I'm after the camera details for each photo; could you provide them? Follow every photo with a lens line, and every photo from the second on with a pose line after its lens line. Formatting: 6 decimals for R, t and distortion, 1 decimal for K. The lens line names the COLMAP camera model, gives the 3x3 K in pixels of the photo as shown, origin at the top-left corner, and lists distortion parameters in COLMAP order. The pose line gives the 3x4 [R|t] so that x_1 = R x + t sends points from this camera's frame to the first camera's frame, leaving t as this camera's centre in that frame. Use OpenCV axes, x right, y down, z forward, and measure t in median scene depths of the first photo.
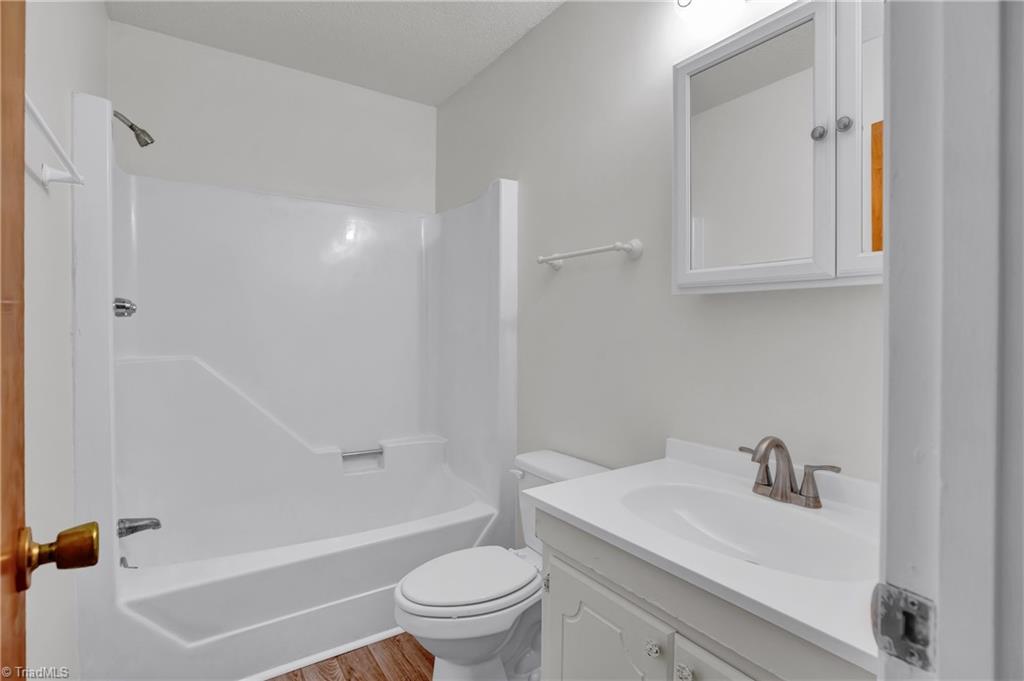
lens RADIAL K [[480.6, 0, 511.5], [0, 480.6, 337.6], [0, 0, 1]] dist [-0.023661, 0.006678]
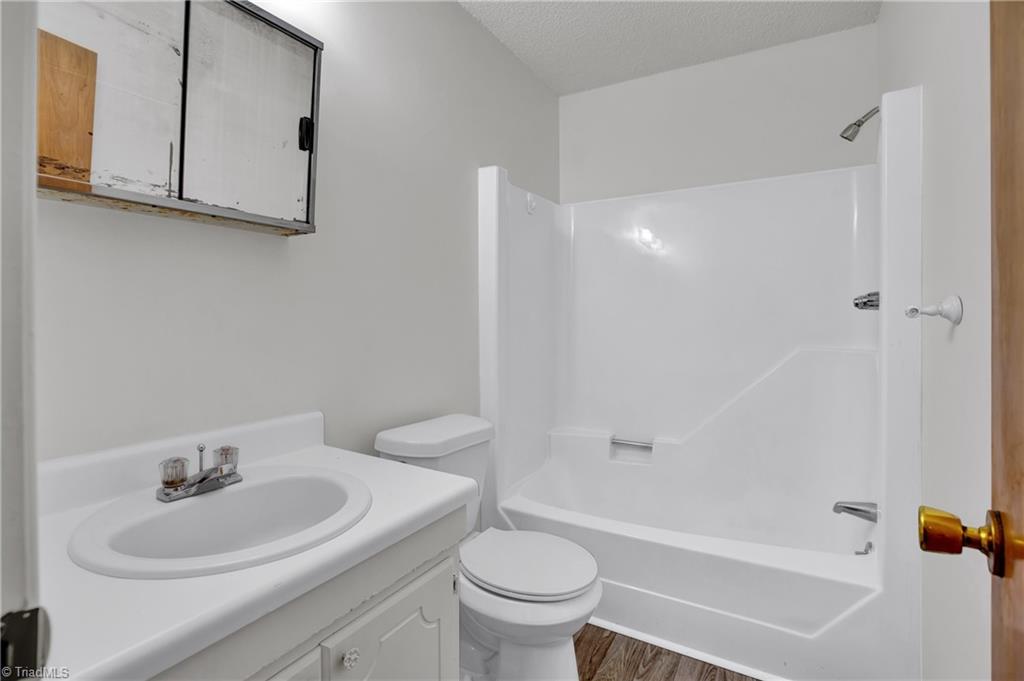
lens RADIAL K [[480.6, 0, 511.0], [0, 480.6, 336.0], [0, 0, 1]] dist [-0.023661, 0.006678]
pose [[0.407837, 0.011885, -0.912977, 0.504050], [-0.008459, 0.999922, 0.009239, 0.007151], [0.913015, 0.003955, 0.407906, 0.350216]]
